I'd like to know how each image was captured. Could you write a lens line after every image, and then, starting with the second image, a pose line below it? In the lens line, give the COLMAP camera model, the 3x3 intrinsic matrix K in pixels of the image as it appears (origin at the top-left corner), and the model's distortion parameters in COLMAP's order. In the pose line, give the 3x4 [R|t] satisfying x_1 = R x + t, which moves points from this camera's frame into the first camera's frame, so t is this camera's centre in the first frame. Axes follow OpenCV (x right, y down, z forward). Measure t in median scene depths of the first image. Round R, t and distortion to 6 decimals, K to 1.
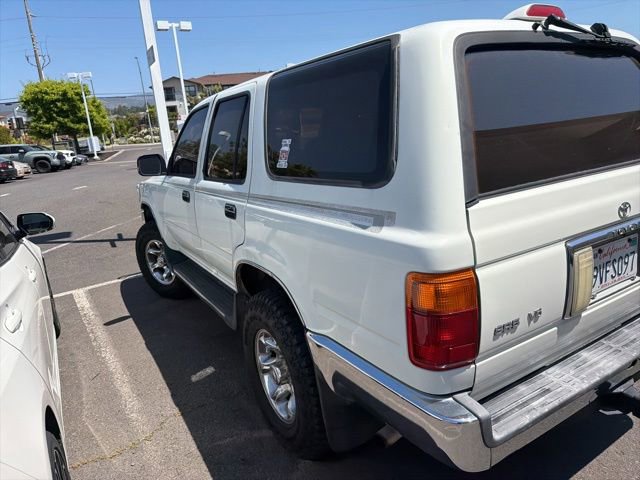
lens RADIAL K [[465.2, 0, 322.2], [0, 465.2, 237.7], [0, 0, 1]] dist [-0.005042, -0.003156]
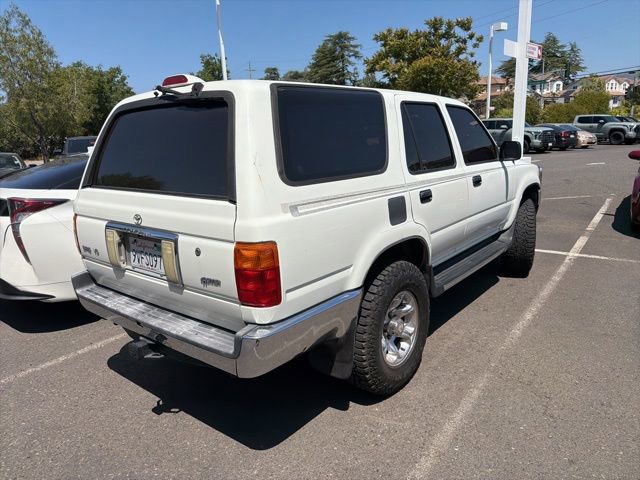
lens RADIAL K [[456.6, 0, 321.2], [0, 456.6, 238.1], [0, 0, 1]] dist [0.045576, -0.062078]
pose [[0.348889, 0.281335, -0.893939, 2.063409], [-0.214860, 0.952482, 0.215903, -0.421709], [0.912202, 0.116745, 0.392758, 0.899724]]
